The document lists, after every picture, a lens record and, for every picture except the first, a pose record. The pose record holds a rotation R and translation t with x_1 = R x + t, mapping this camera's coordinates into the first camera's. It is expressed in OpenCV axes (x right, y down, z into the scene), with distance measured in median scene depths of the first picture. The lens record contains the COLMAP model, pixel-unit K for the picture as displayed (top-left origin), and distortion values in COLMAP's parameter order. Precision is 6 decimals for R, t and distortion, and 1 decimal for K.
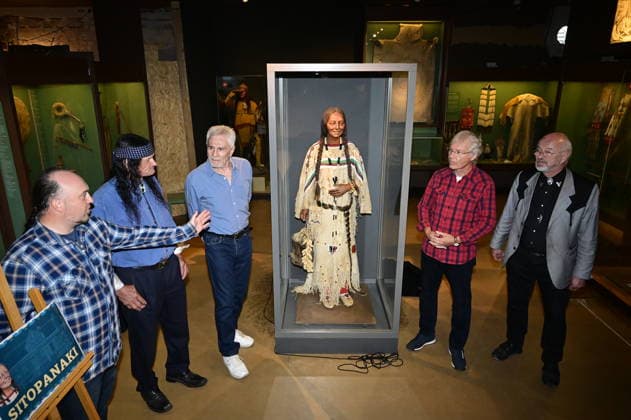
lens RADIAL K [[430.5, 0, 310.0], [0, 430.5, 210.4], [0, 0, 1]] dist [-0.009447, 0.004908]
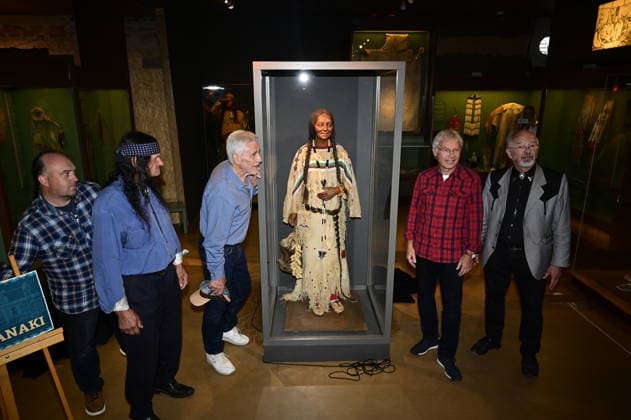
lens RADIAL K [[430.5, 0, 313.3], [0, 430.5, 214.8], [0, 0, 1]] dist [-0.009447, 0.004908]
pose [[0.999322, -0.009636, 0.035542, -0.000788], [0.010472, 0.999671, -0.023426, 0.022327], [-0.035305, 0.023783, 0.999094, 0.020678]]
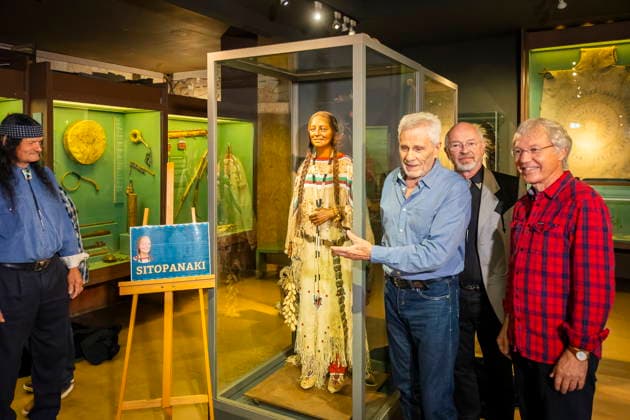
lens RADIAL K [[496.9, 0, 306.0], [0, 496.9, 163.2], [0, 0, 1]] dist [0.014910, -0.002884]
pose [[0.872532, 0.011257, -0.488427, 0.423956], [-0.148870, 0.958317, -0.243856, 0.071775], [0.465323, 0.285484, 0.837838, 0.214298]]
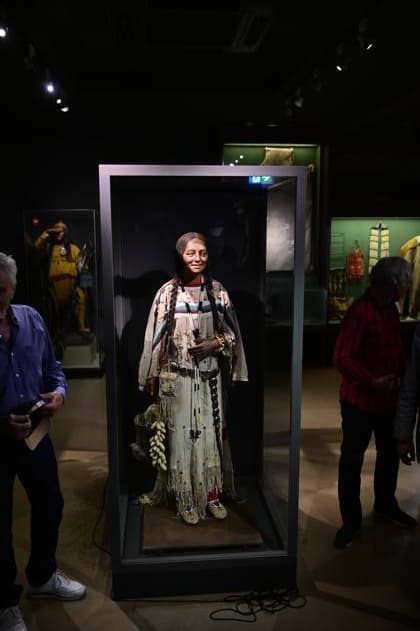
lens RADIAL K [[566.0, 0, 207.8], [0, 566.0, 318.3], [0, 0, 1]] dist [-0.016253, 0.028301]
pose [[0.994240, -0.017602, 0.105725, -0.017952], [0.032571, 0.989392, -0.141569, 0.033062], [-0.102112, 0.144197, 0.984266, 0.075753]]
